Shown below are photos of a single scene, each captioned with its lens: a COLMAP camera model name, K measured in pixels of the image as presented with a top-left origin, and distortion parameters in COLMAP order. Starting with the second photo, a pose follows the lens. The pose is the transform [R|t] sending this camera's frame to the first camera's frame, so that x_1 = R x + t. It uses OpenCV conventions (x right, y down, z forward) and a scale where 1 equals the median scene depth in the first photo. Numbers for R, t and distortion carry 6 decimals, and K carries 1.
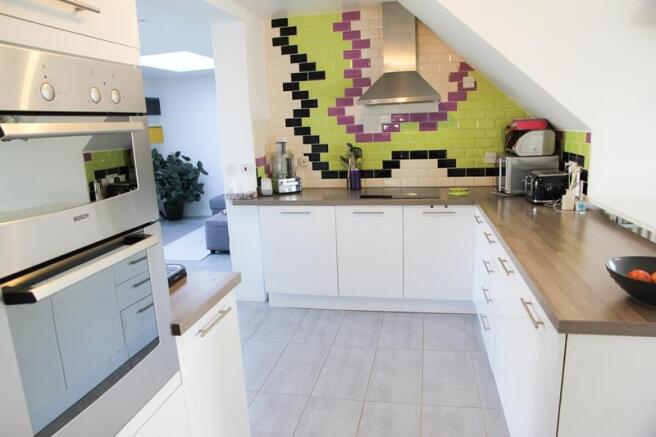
lens RADIAL K [[444.0, 0, 328.0], [0, 444.0, 218.5], [0, 0, 1]] dist [-0.065564, 0.005605]
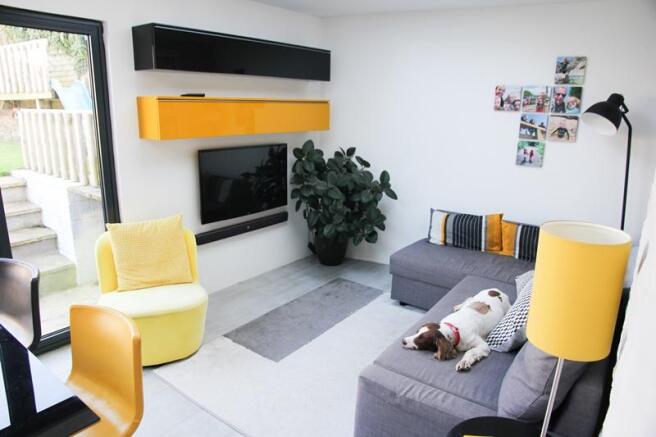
lens RADIAL K [[444.0, 0, 328.0], [0, 444.0, 218.5], [0, 0, 1]] dist [-0.065564, 0.005605]
pose [[0.902070, 0.165784, -0.398480, -0.131216], [-0.146020, 0.986067, 0.079688, -0.106415], [0.406139, -0.013699, 0.913709, 0.482223]]
